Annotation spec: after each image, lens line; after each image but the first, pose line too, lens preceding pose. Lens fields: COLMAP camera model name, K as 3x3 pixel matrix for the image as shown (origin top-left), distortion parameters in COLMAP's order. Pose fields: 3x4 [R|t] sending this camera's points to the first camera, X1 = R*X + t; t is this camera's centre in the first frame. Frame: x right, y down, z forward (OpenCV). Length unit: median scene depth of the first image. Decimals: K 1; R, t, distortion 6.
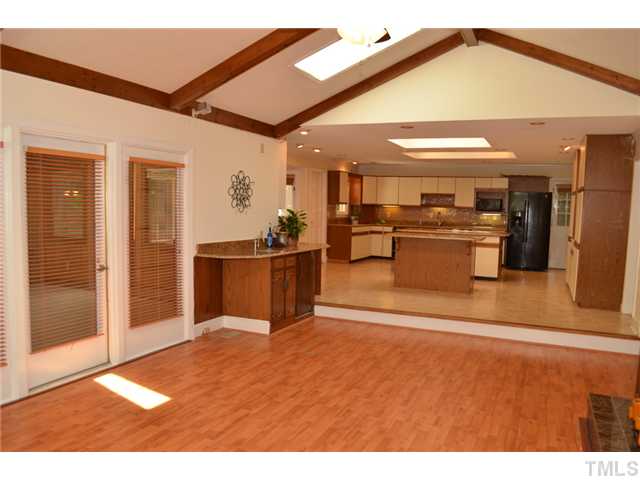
lens RADIAL K [[501.9, 0, 319.0], [0, 501.9, 240.3], [0, 0, 1]] dist [-0.077891, 0.002901]
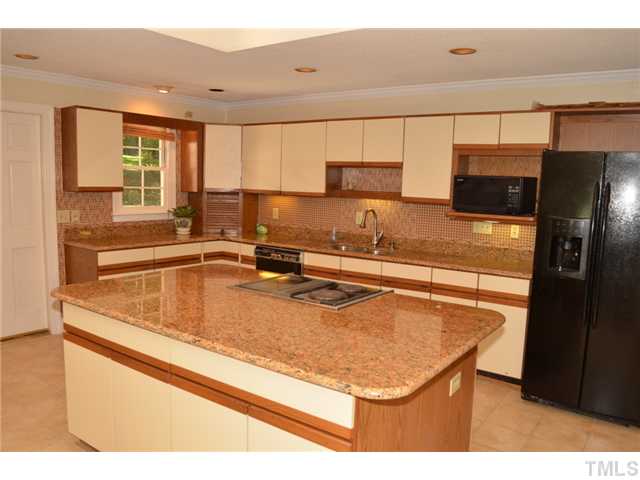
lens RADIAL K [[501.9, 0, 323.8], [0, 501.9, 238.5], [0, 0, 1]] dist [-0.077891, 0.002901]
pose [[0.983183, 0.020874, -0.181427, 0.217268], [-0.015748, 0.999436, 0.029649, -0.036204], [0.181943, -0.026294, 0.982957, 0.479681]]
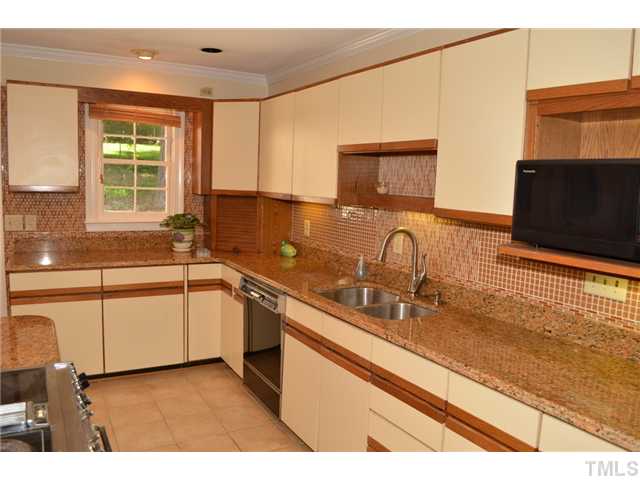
lens RADIAL K [[501.9, 0, 320.8], [0, 501.9, 242.6], [0, 0, 1]] dist [-0.077891, 0.002901]
pose [[0.823342, 0.068028, -0.563454, 0.262957], [-0.054286, 0.997678, 0.041129, -0.046354], [0.564943, -0.003275, 0.825123, 0.630794]]
